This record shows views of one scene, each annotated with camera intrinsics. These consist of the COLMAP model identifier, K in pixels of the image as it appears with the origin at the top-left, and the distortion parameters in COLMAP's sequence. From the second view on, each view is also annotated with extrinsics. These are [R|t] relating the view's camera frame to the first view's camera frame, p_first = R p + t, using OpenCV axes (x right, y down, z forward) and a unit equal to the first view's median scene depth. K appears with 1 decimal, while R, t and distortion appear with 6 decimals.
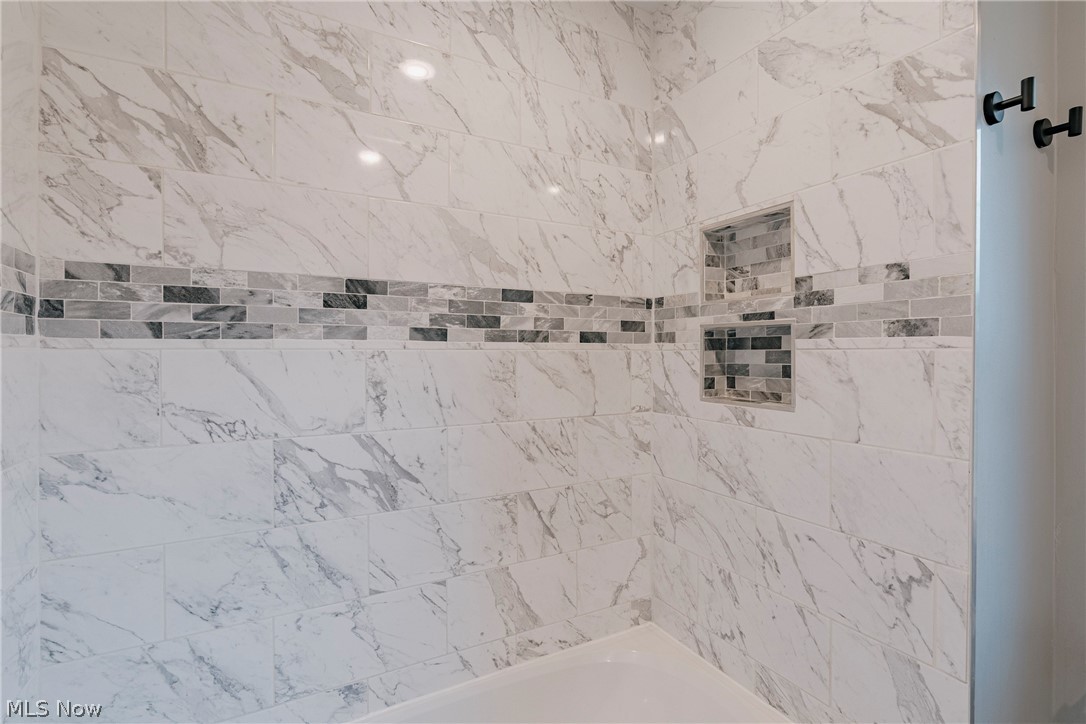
lens RADIAL K [[494.7, 0, 543.8], [0, 494.7, 360.0], [0, 0, 1]] dist [-0.005642, -0.000322]
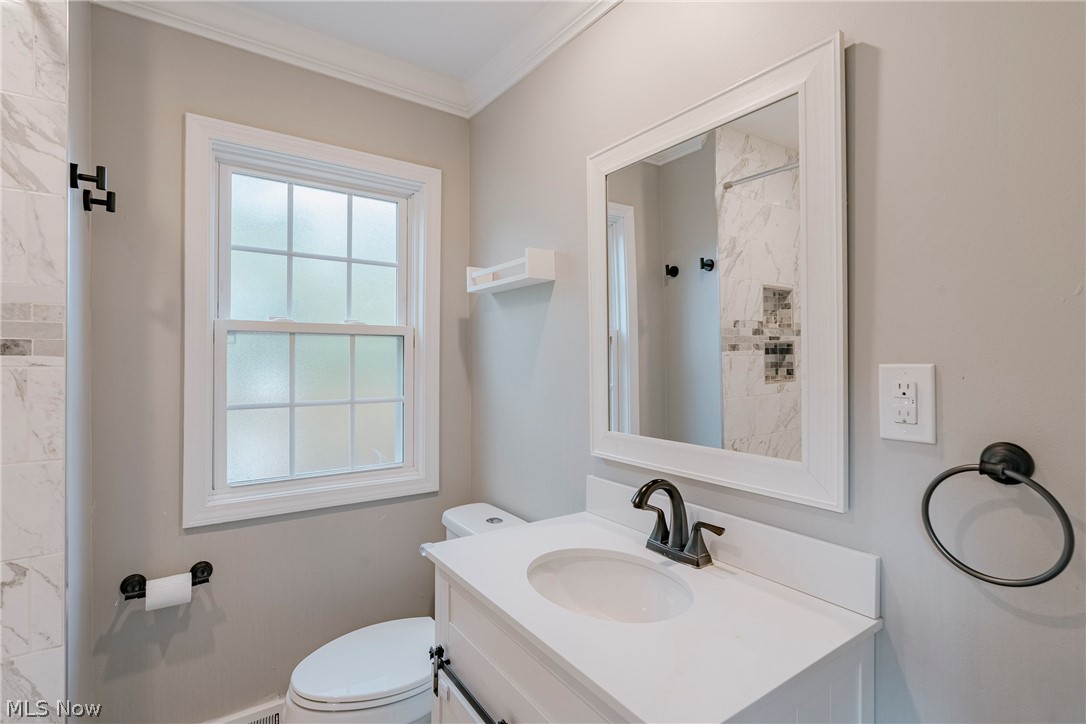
lens RADIAL K [[517.1, 0, 543.0], [0, 517.1, 362.0], [0, 0, 1]] dist [-0.000050, 0.000612]
pose [[-0.108605, 0.010553, 0.994029, -0.518114], [0.016942, 0.999818, -0.008764, -0.003757], [-0.993941, 0.015889, -0.108764, -0.039396]]
